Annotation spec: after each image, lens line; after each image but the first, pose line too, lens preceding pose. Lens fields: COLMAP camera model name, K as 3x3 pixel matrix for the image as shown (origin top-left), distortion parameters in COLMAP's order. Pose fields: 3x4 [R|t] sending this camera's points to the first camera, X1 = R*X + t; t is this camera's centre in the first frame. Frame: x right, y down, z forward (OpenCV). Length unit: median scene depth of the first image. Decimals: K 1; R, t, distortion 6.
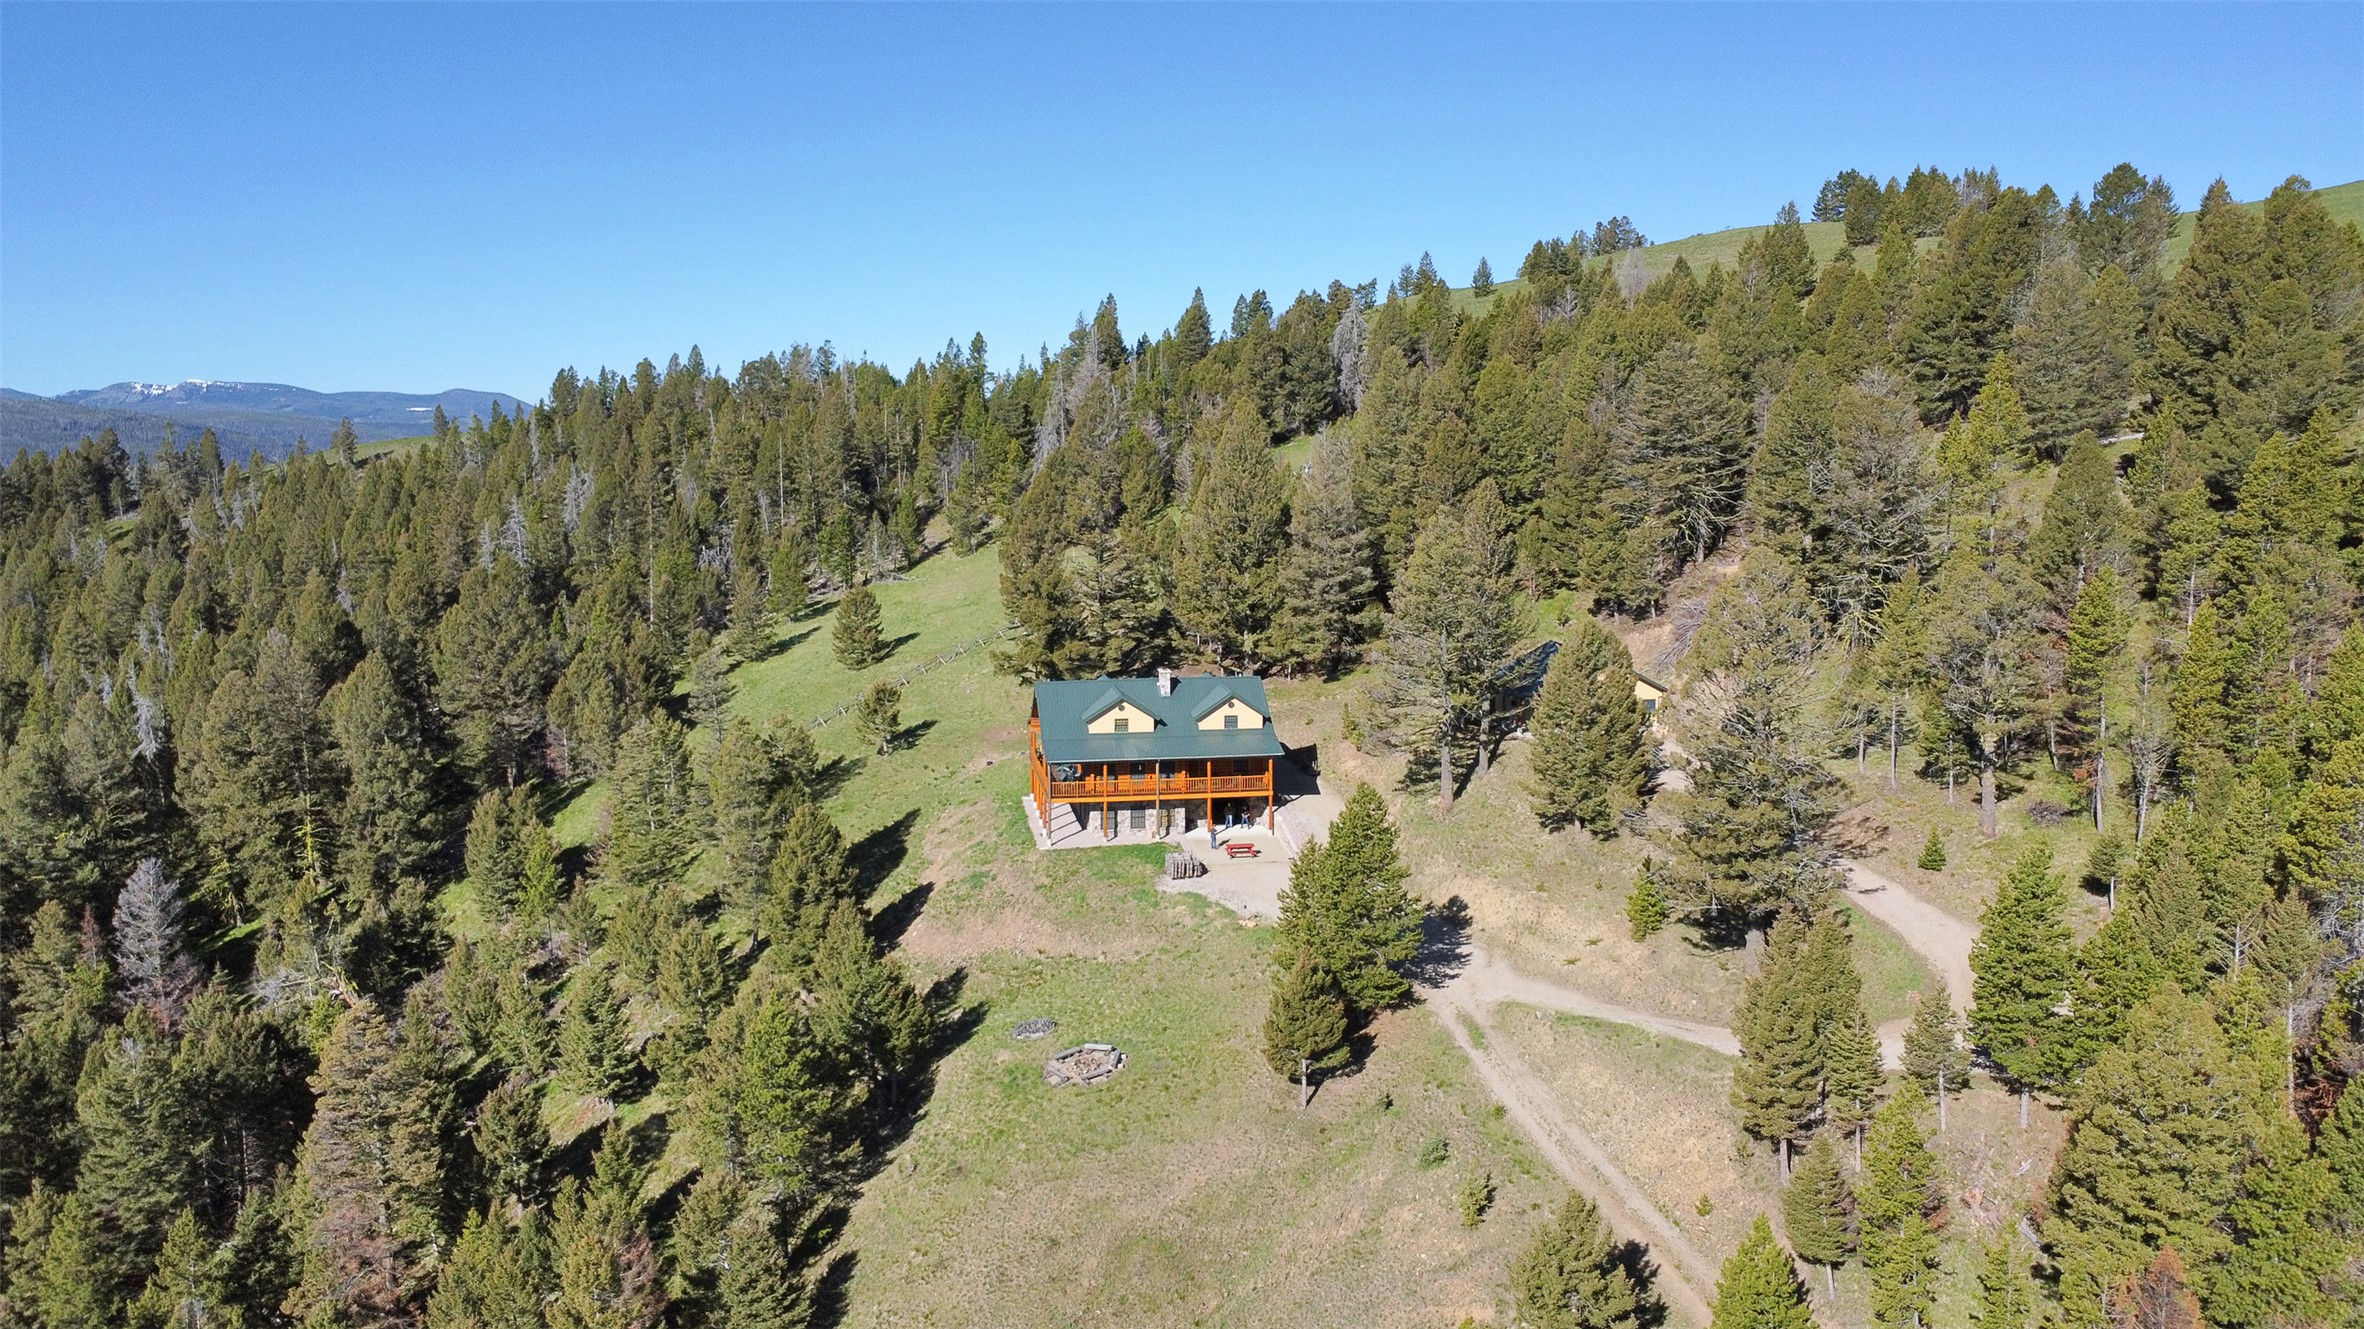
lens RADIAL K [[1755.5, 0, 1182.0], [0, 1755.5, 664.5], [0, 0, 1]] dist [-0.186191, 0.281954]
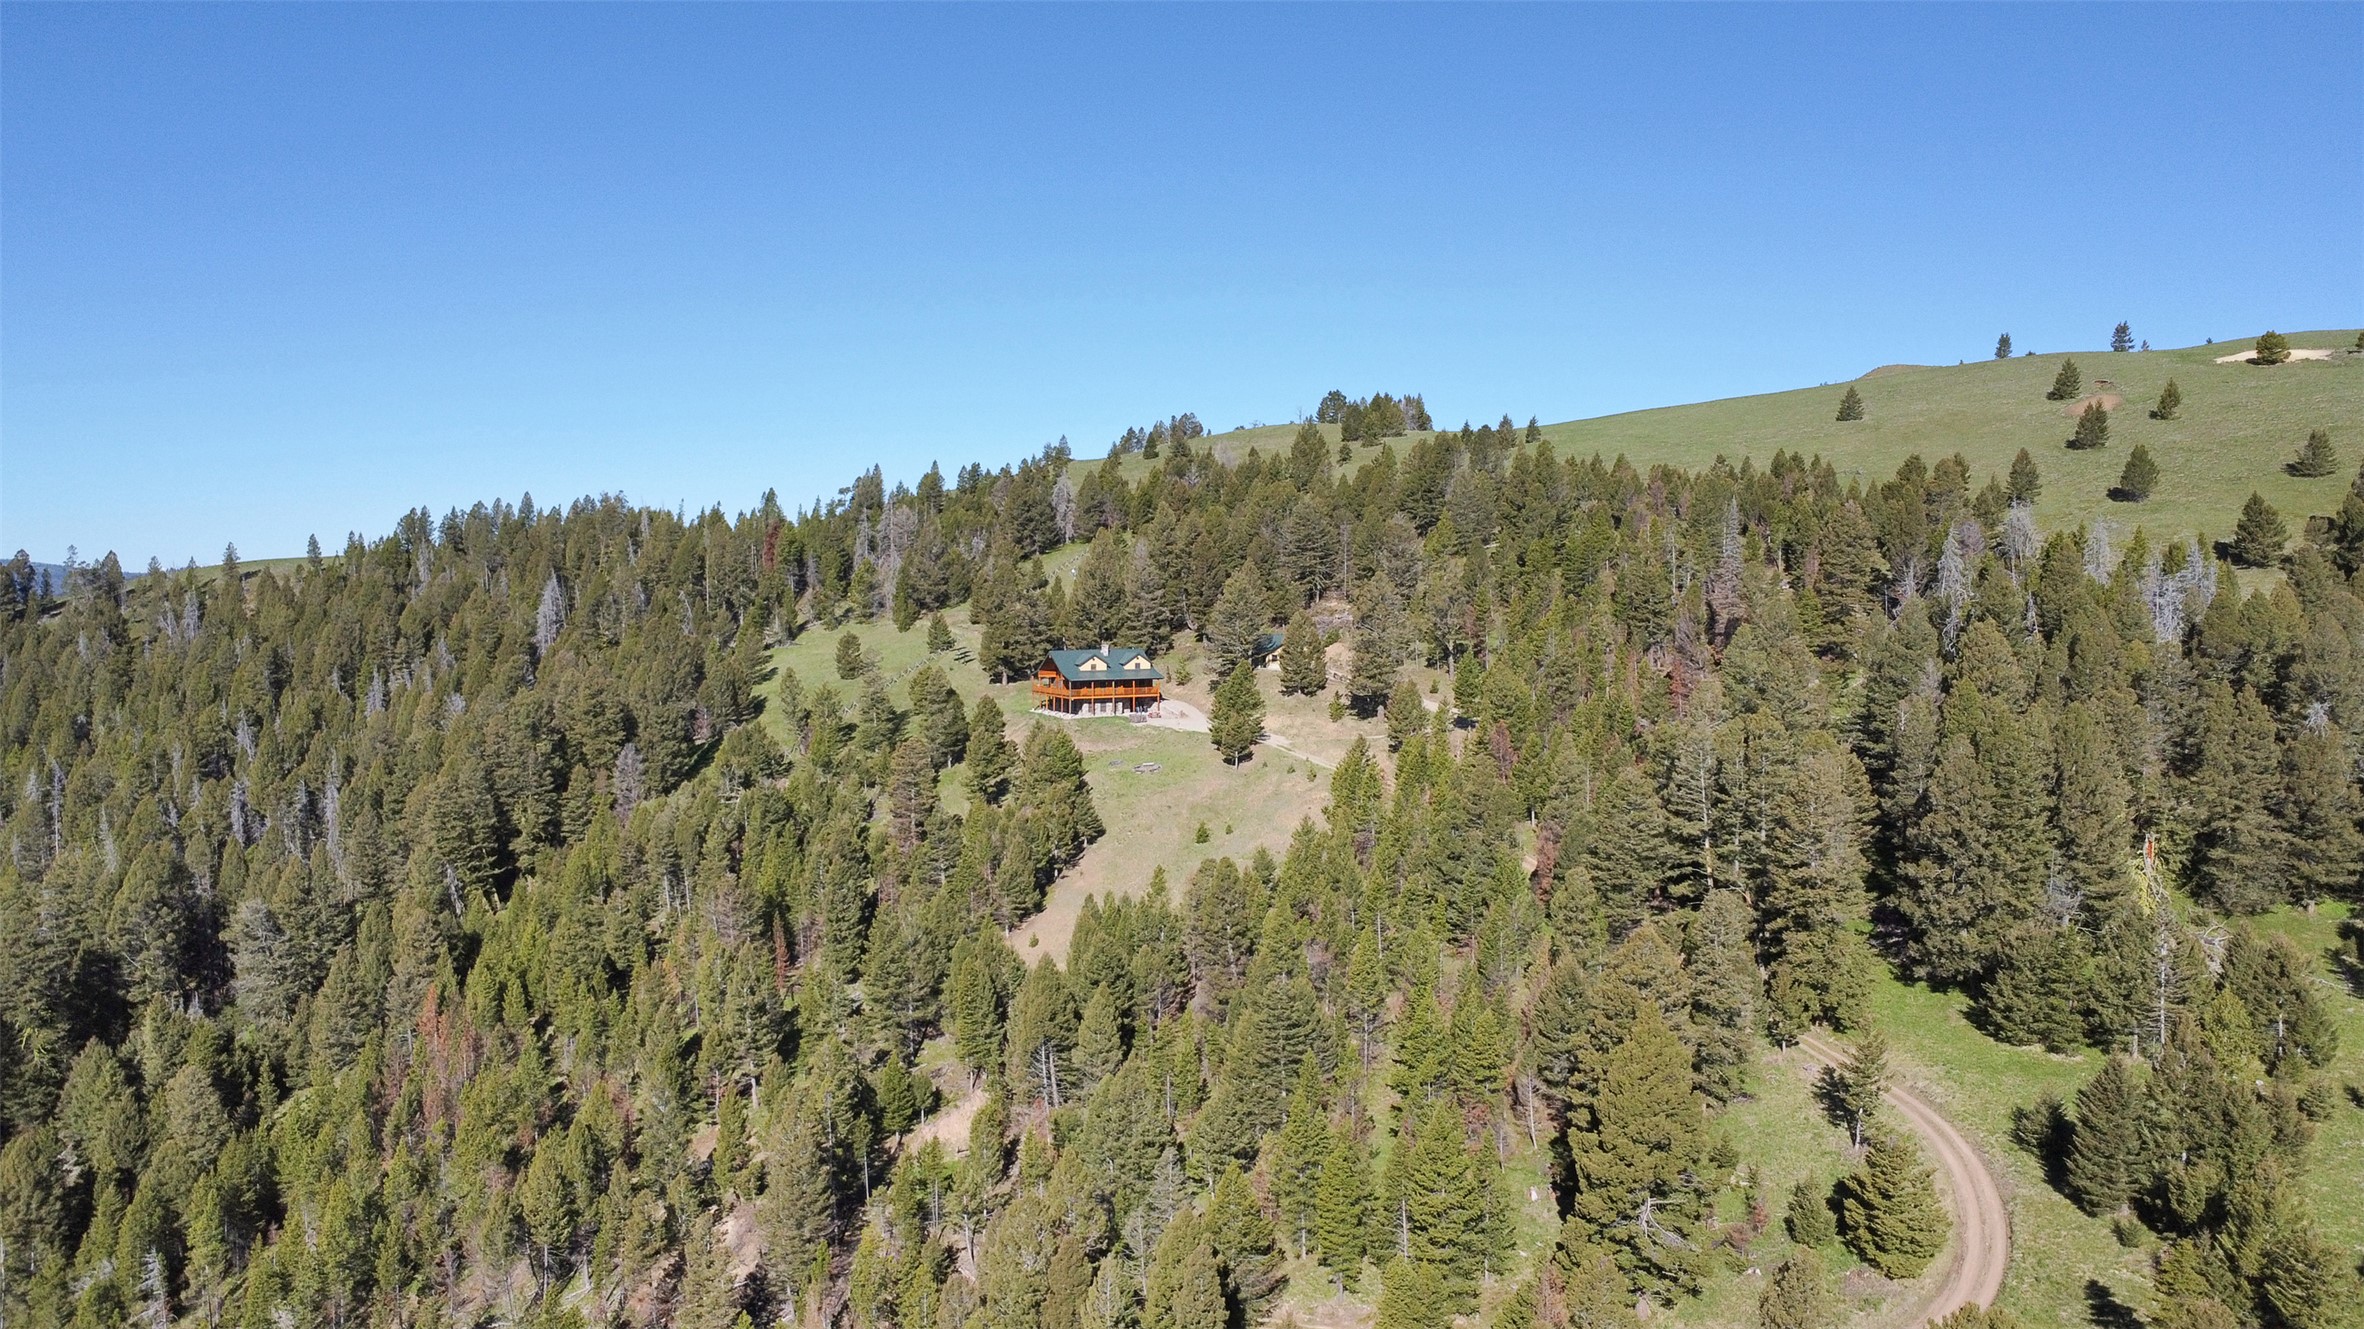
lens RADIAL K [[1767.1, 0, 1182.0], [0, 1767.1, 664.5], [0, 0, 1]] dist [-0.304136, 0.751658]
pose [[0.951208, -0.014120, 0.308226, -0.517037], [0.040261, 0.996092, -0.078615, 0.176966], [-0.305911, 0.087189, 0.948059, -0.986694]]
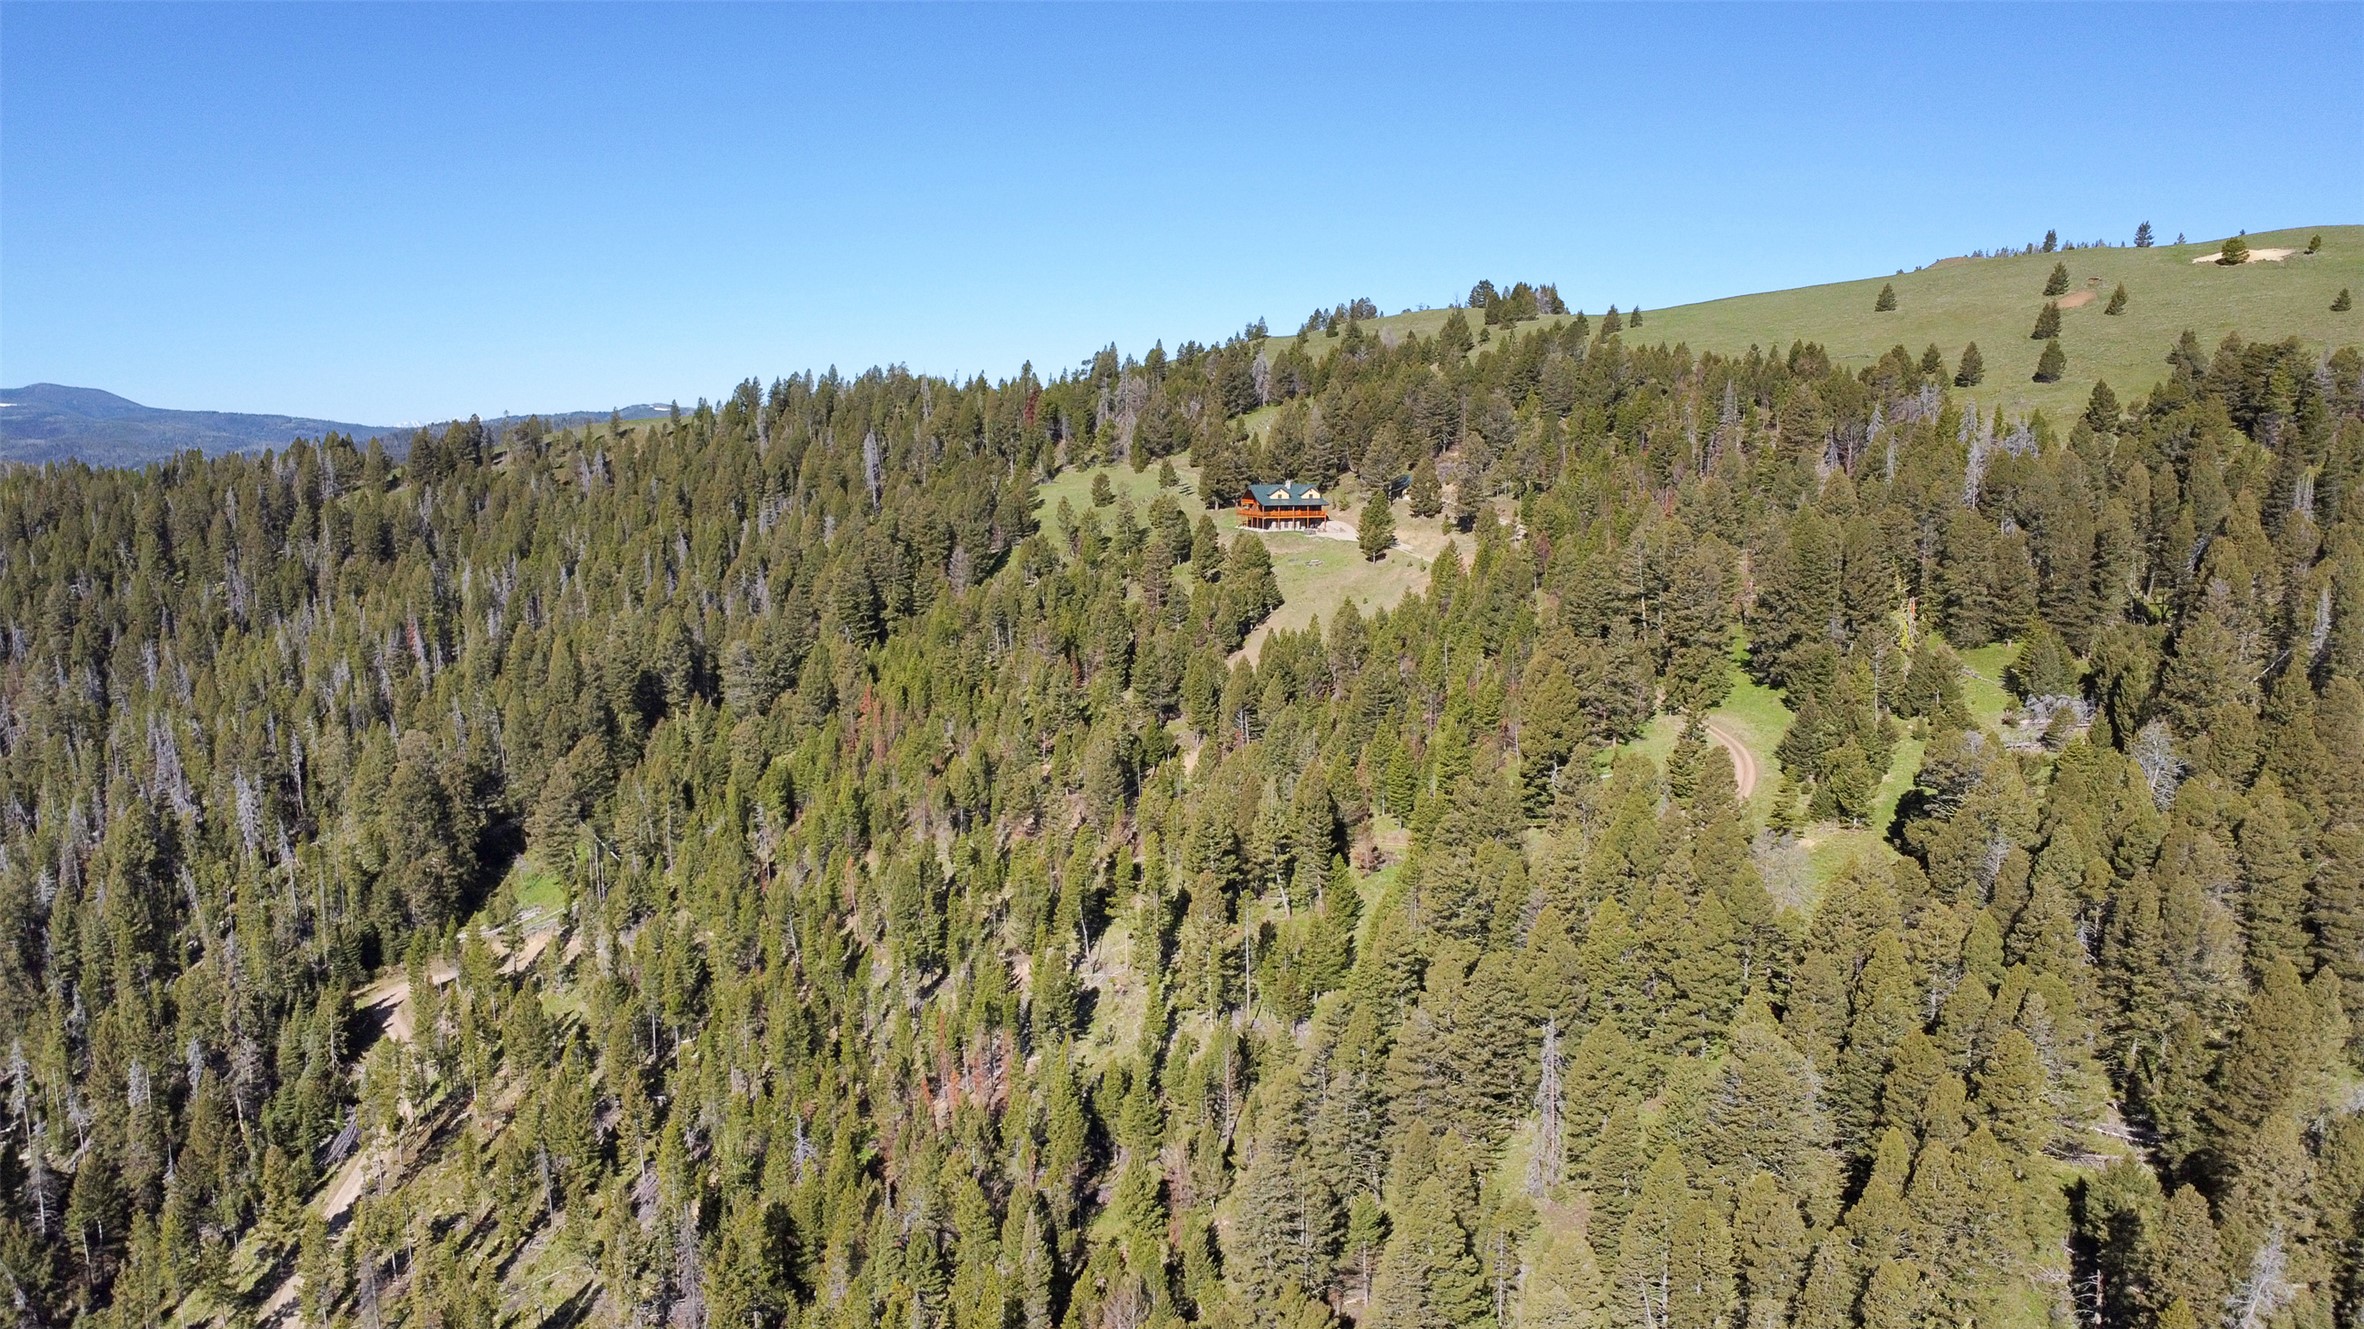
lens RADIAL K [[1767.1, 0, 1182.0], [0, 1767.1, 664.5], [0, 0, 1]] dist [-0.304136, 0.751658]
pose [[0.980138, -0.023705, 0.196896, -0.704758], [0.023877, 0.999714, 0.001499, 0.275405], [-0.196875, 0.003232, 0.980423, -1.764004]]
